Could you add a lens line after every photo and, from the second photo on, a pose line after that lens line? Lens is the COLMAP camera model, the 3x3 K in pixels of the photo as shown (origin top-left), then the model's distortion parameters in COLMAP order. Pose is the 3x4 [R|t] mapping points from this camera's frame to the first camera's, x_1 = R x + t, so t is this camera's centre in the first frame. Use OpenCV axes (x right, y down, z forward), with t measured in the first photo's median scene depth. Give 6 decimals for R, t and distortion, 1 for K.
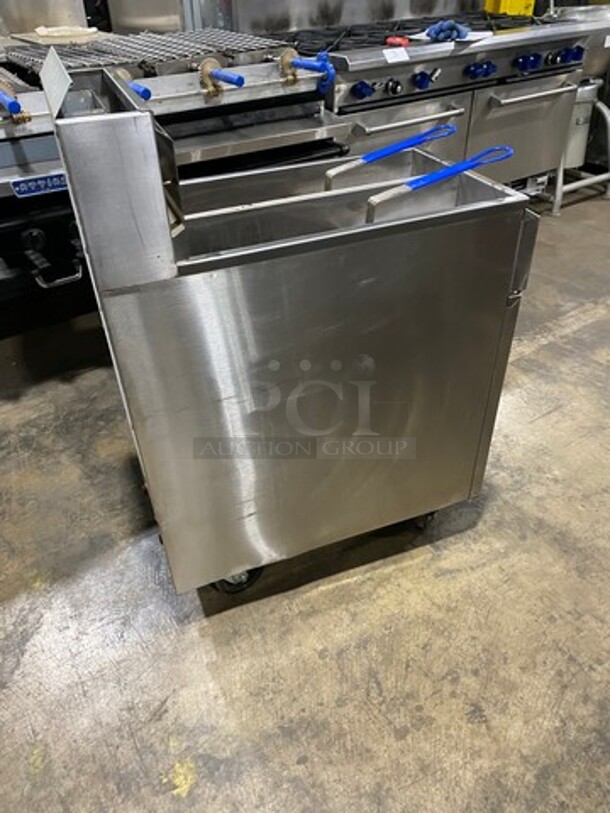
lens RADIAL K [[621.2, 0, 296.4], [0, 621.2, 404.1], [0, 0, 1]] dist [0.001151, -0.005311]
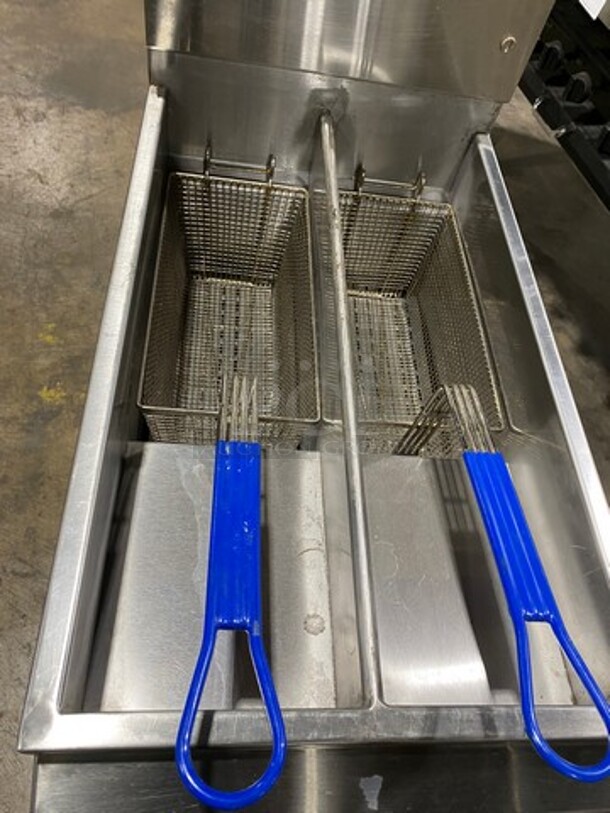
lens RADIAL K [[621.2, 0, 306.2], [0, 621.2, 406.3], [0, 0, 1]] dist [0.001151, -0.005311]
pose [[-0.339837, 0.768878, -0.541607, 0.293046], [-0.677104, 0.199653, 0.708286, -0.540955], [0.652719, 0.607426, 0.452761, 0.688412]]
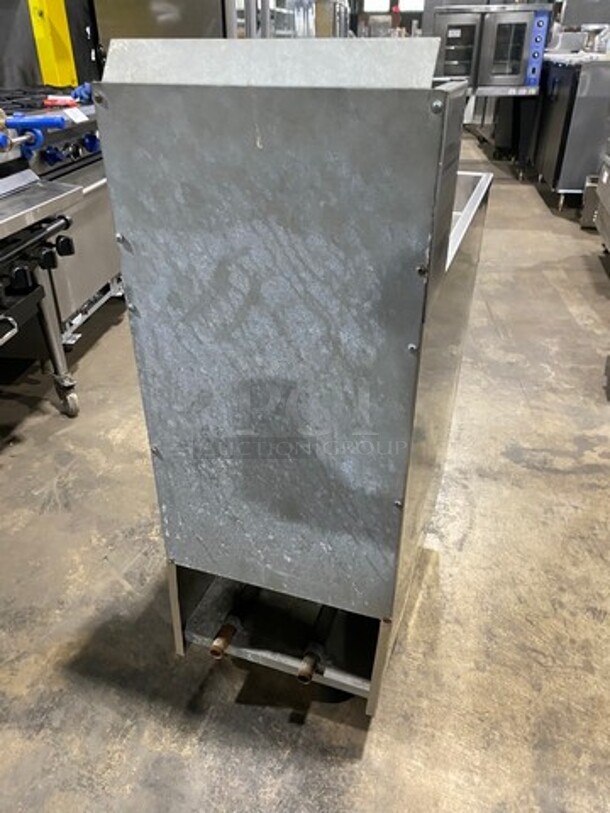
lens RADIAL K [[621.2, 0, 308.9], [0, 621.2, 414.5], [0, 0, 1]] dist [0.001151, -0.005311]
pose [[0.653741, -0.373309, 0.658228, -0.625312], [0.445880, 0.892836, 0.063525, -0.122956], [-0.611404, 0.251961, 0.750134, 0.359605]]
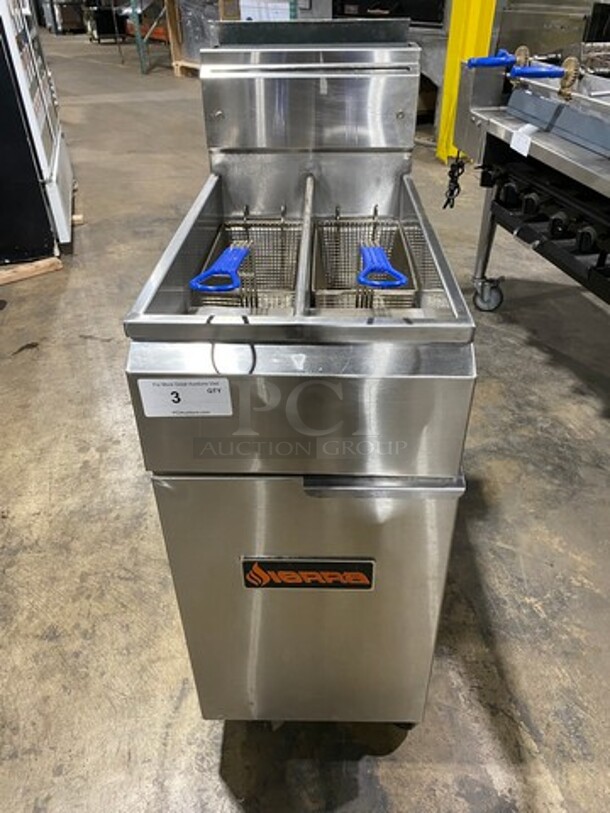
lens RADIAL K [[621.2, 0, 304.1], [0, 621.2, 404.7], [0, 0, 1]] dist [0.001151, -0.005311]
pose [[-0.397701, 0.547737, -0.736083, 0.663443], [-0.528993, 0.518611, 0.671722, -0.659064], [0.749667, 0.656527, 0.083496, 0.922703]]
